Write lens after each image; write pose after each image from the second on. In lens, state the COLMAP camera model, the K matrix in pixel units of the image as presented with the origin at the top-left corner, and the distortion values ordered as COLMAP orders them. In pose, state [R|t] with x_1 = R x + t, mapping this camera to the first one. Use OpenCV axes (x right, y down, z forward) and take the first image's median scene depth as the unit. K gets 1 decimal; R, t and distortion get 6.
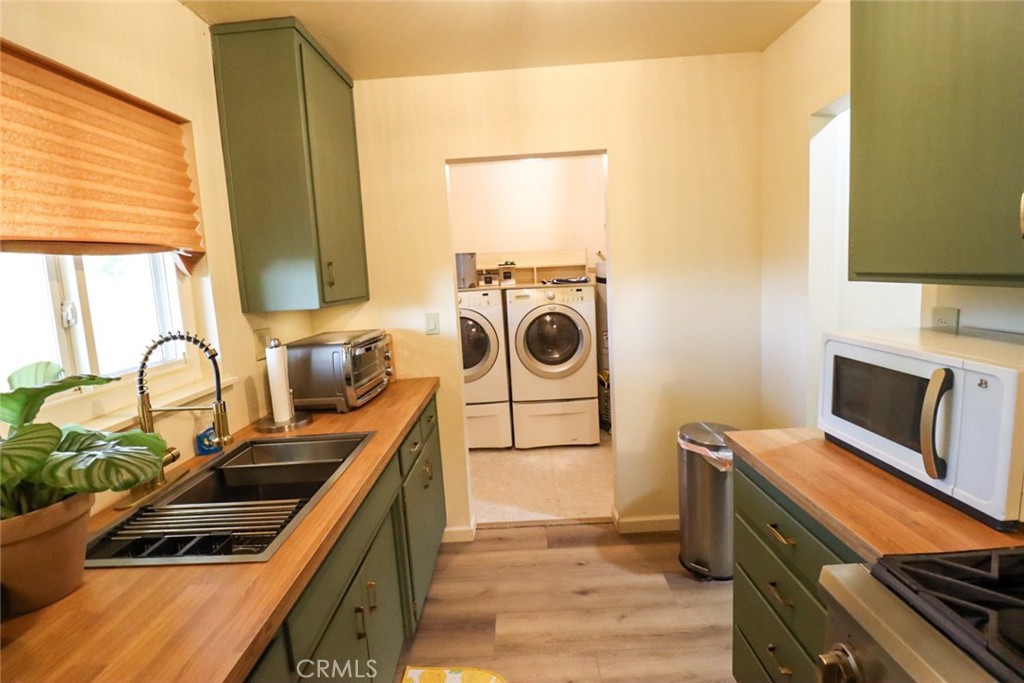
lens RADIAL K [[475.5, 0, 513.4], [0, 475.5, 325.5], [0, 0, 1]] dist [-0.001417, -0.012021]
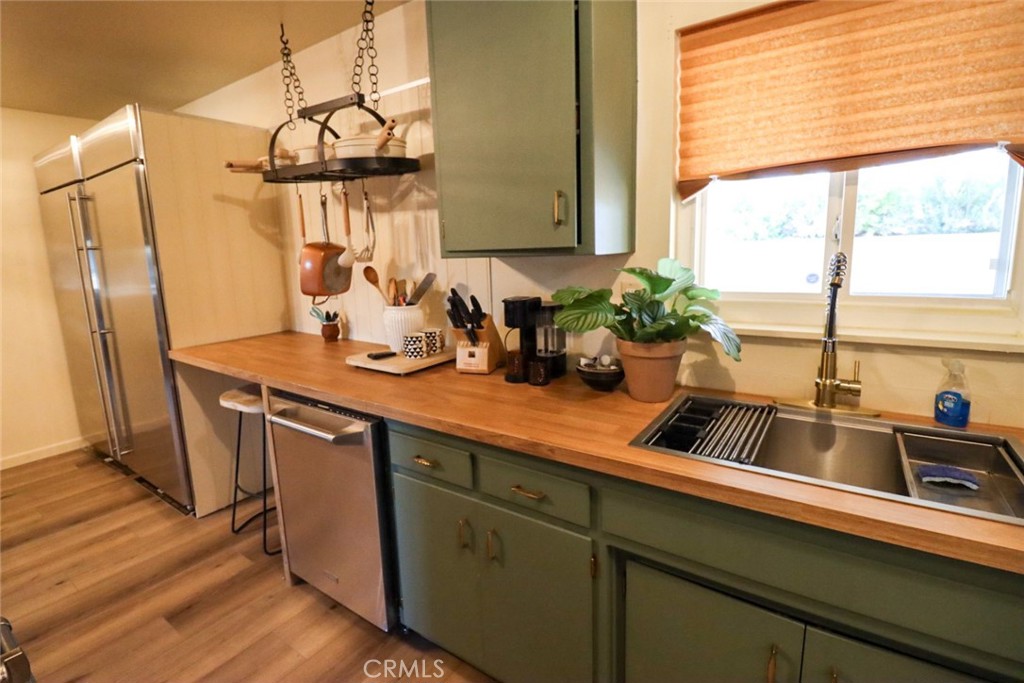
lens RADIAL K [[475.5, 0, 509.2], [0, 475.5, 324.3], [0, 0, 1]] dist [-0.001417, -0.012021]
pose [[-0.557988, 0.207947, -0.803373, 0.139146], [-0.027551, 0.962919, 0.268380, -0.027533], [0.829392, 0.171886, -0.531568, 0.334105]]
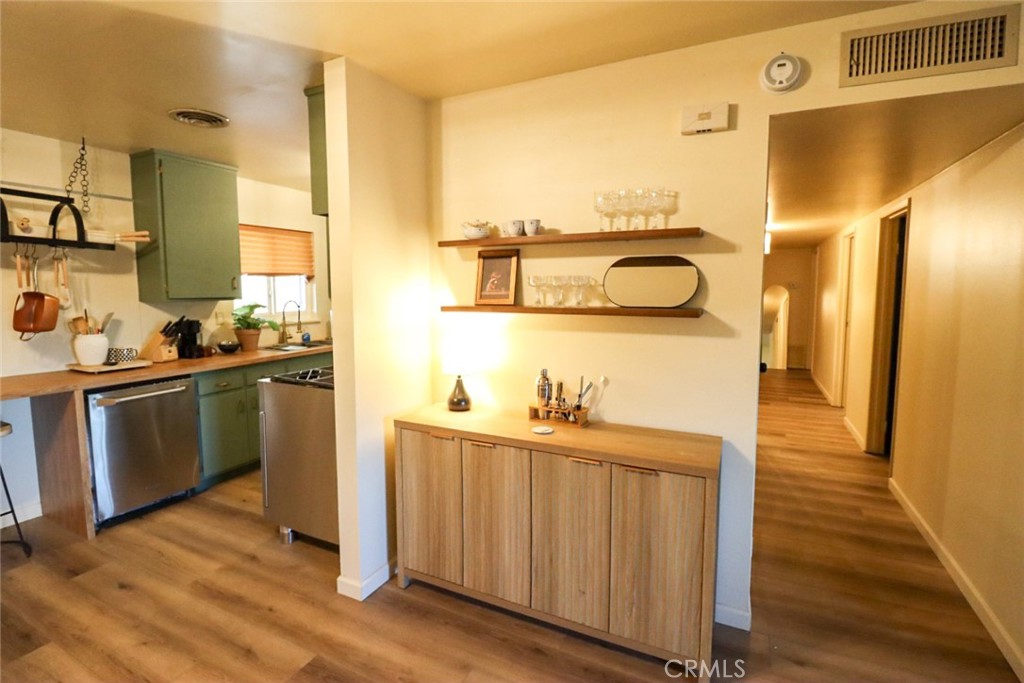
lens RADIAL K [[475.5, 0, 509.7], [0, 475.5, 328.9], [0, 0, 1]] dist [-0.001417, -0.012021]
pose [[0.898037, 0.094721, -0.429602, 0.786073], [-0.100598, 0.994886, 0.009068, 0.012062], [0.428264, 0.035074, 0.902973, -0.513955]]
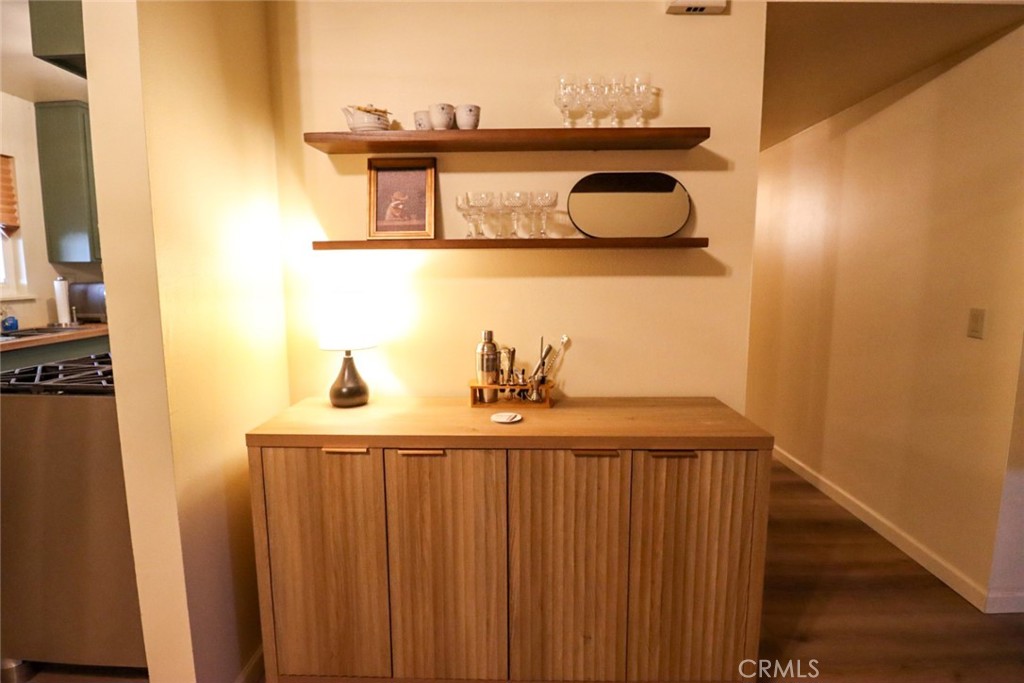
lens RADIAL K [[475.5, 0, 509.8], [0, 475.5, 328.5], [0, 0, 1]] dist [-0.001417, -0.012021]
pose [[0.998328, 0.056443, -0.012467, 0.596018], [-0.056392, 0.998399, 0.004366, 0.058710], [0.012694, -0.003655, 0.999913, -0.368196]]
